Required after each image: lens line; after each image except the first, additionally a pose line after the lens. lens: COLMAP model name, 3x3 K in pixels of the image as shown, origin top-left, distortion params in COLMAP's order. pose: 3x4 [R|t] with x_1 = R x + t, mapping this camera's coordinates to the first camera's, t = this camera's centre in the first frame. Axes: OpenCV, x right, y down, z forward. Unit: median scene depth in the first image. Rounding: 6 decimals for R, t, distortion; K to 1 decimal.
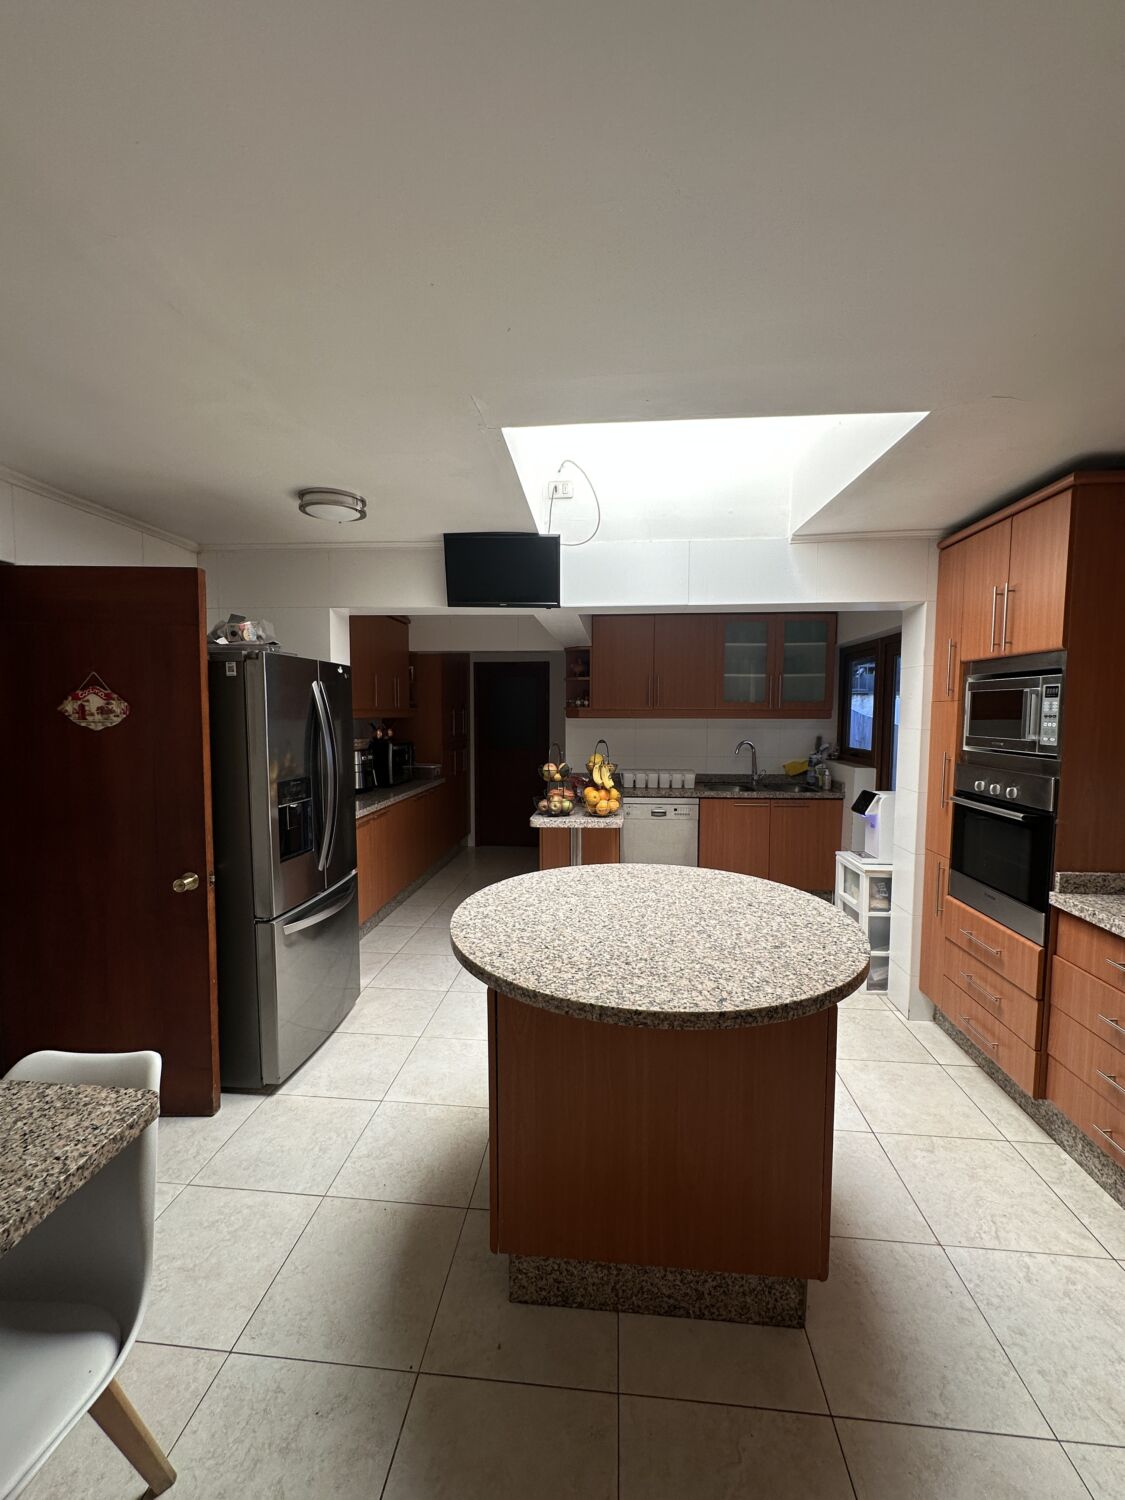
lens RADIAL K [[595.6, 0, 564.6], [0, 595.6, 751.0], [0, 0, 1]] dist [-0.001553, 0.000881]
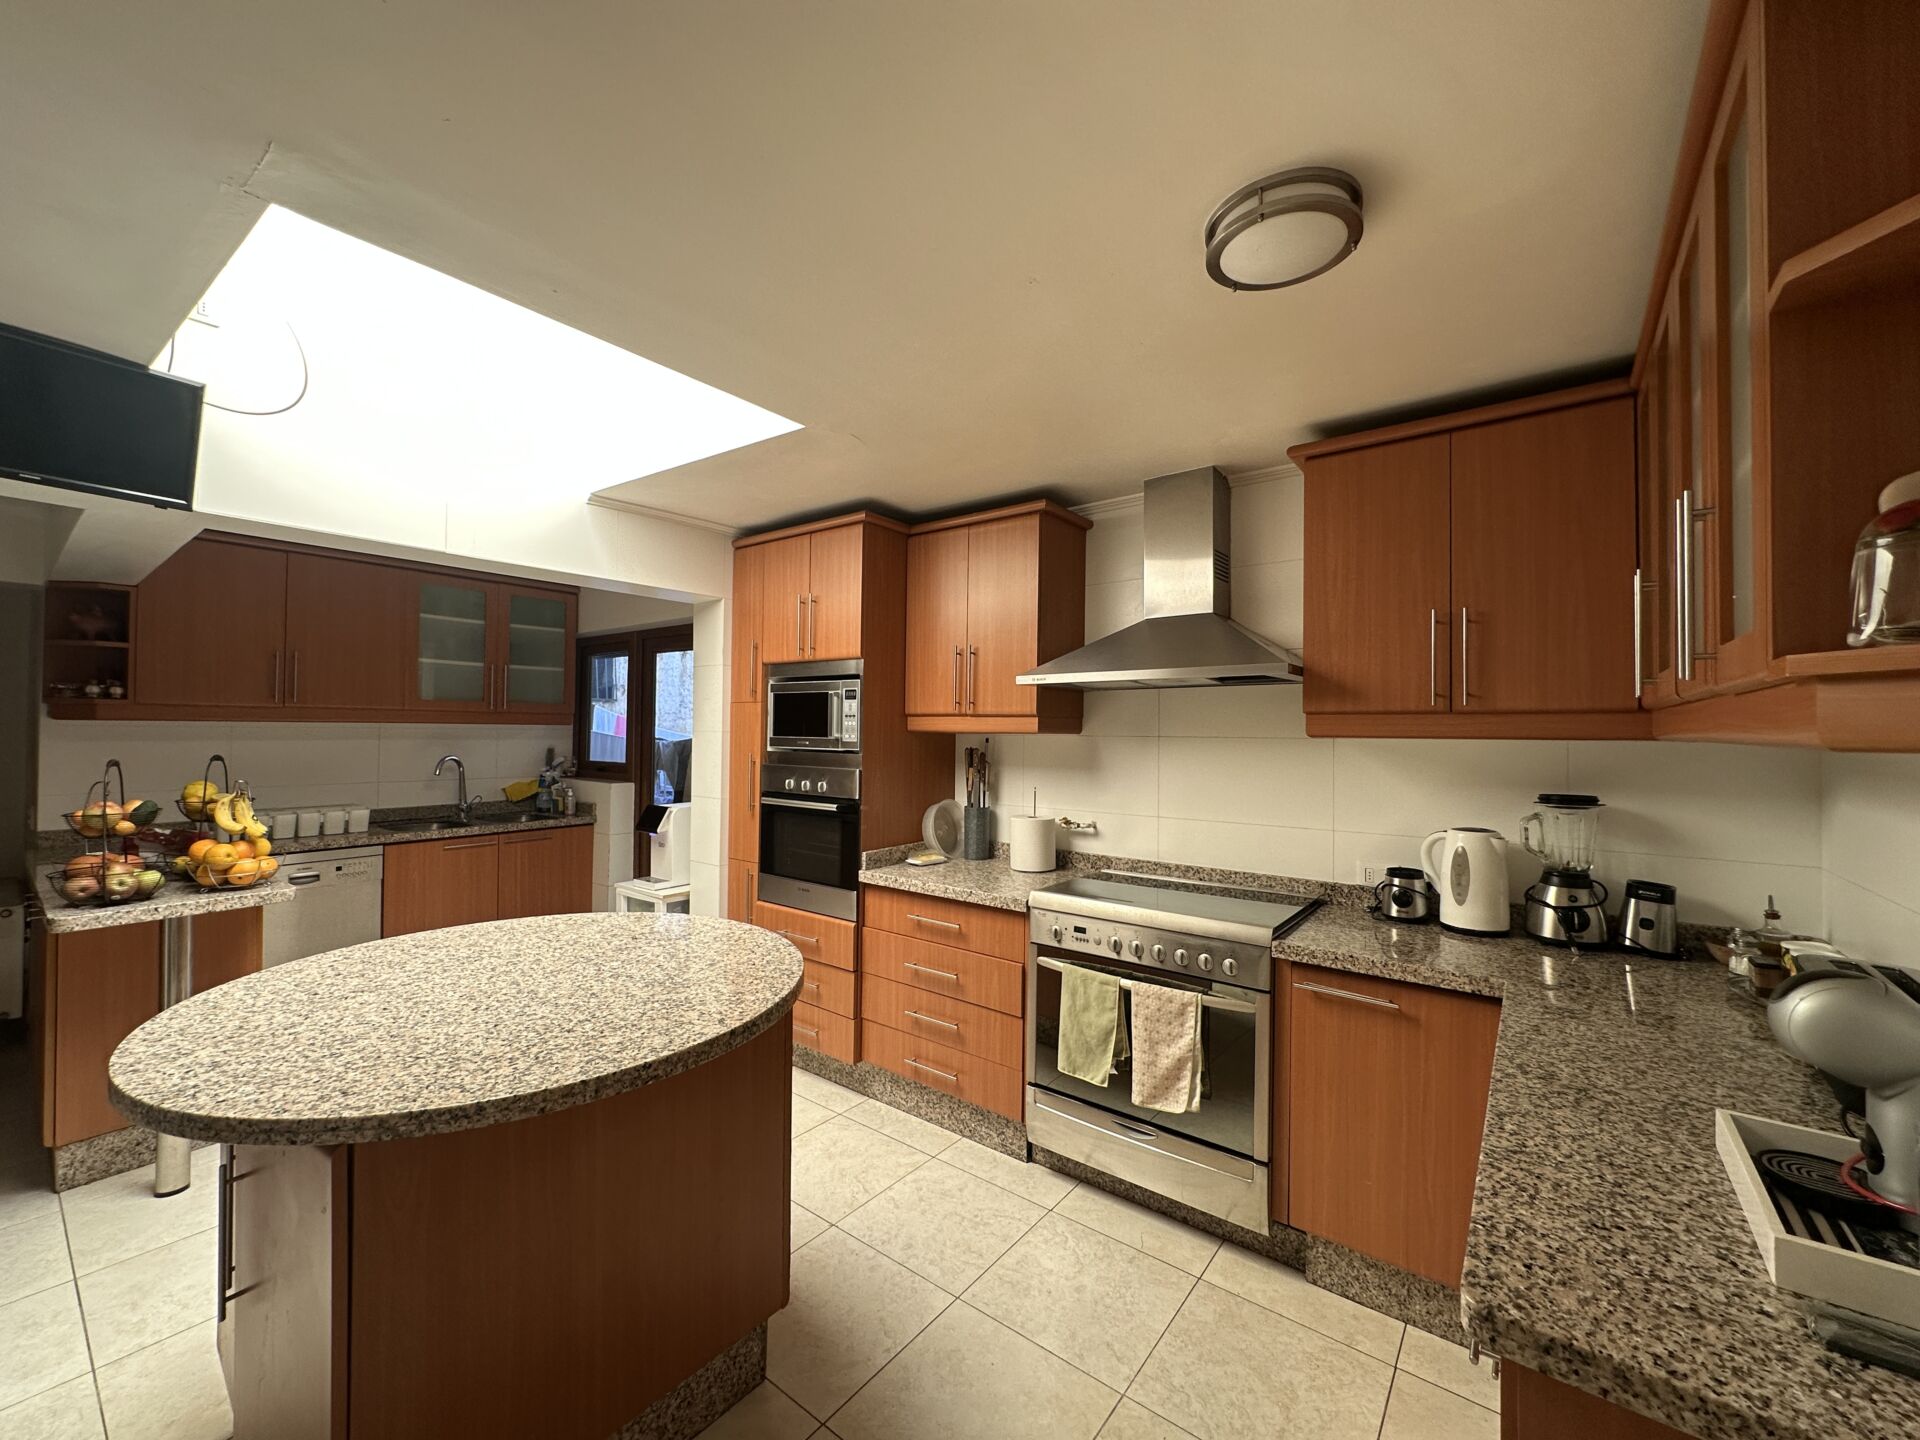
lens RADIAL K [[762.3, 0, 951.5], [0, 762.3, 722.4], [0, 0, 1]] dist [-0.001553, 0.000881]
pose [[0.545387, 0.011809, 0.838101, -0.287201], [0.047998, 0.997820, -0.045293, 0.028318], [-0.836809, 0.064929, 0.543631, 0.047738]]
